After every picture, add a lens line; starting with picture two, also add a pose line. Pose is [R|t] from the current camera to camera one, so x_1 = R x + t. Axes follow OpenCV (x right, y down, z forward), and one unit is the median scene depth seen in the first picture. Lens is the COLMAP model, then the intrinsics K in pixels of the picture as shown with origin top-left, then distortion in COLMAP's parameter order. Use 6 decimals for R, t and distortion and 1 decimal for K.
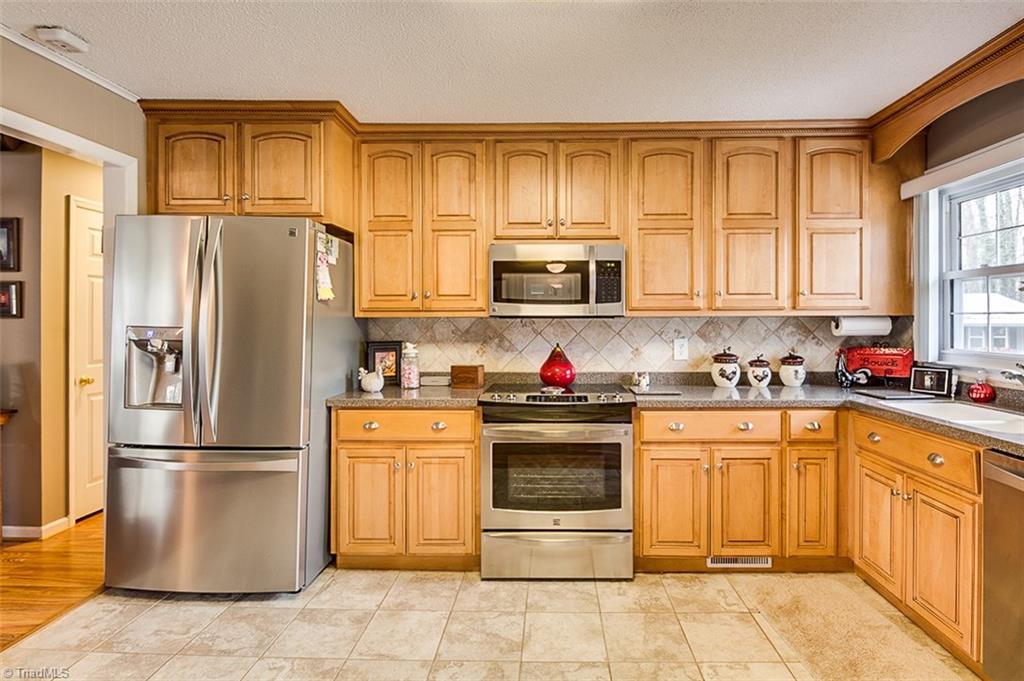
lens RADIAL K [[505.8, 0, 547.7], [0, 505.8, 320.6], [0, 0, 1]] dist [0.003133, -0.009730]
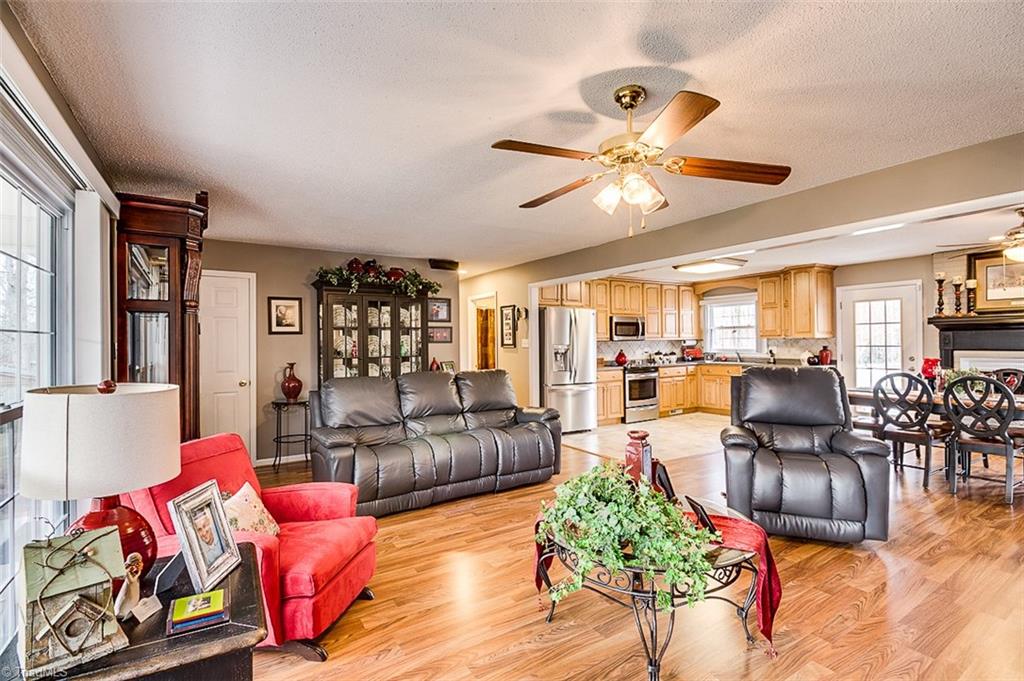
lens RADIAL K [[467.6, 0, 512.0], [0, 467.6, 340.5], [0, 0, 1]] dist [-0.000641, -0.009628]
pose [[0.840743, -0.008428, 0.541369, -2.101925], [0.012594, 0.999913, -0.003991, -0.004885], [-0.541288, 0.010173, 0.840775, -0.981139]]
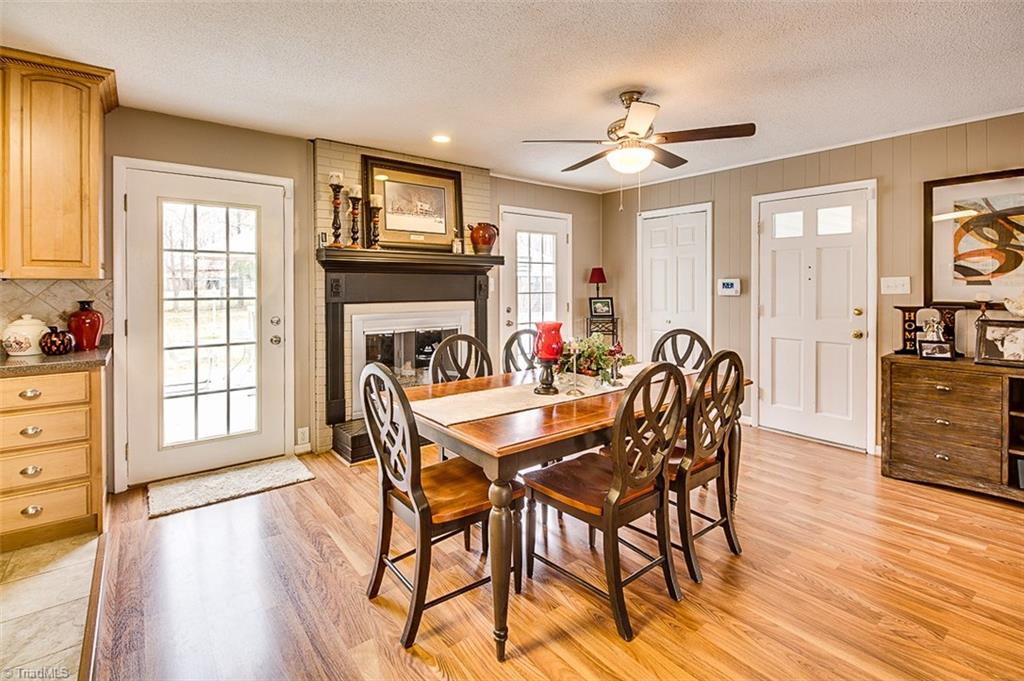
lens RADIAL K [[470.6, 0, 519.8], [0, 470.6, 287.4], [0, 0, 1]] dist [0.001626, -0.007034]
pose [[-0.635573, -0.007577, 0.772003, -0.621292], [-0.001476, 0.999962, 0.008600, -0.001617], [-0.772039, 0.004326, -0.635560, 0.159124]]
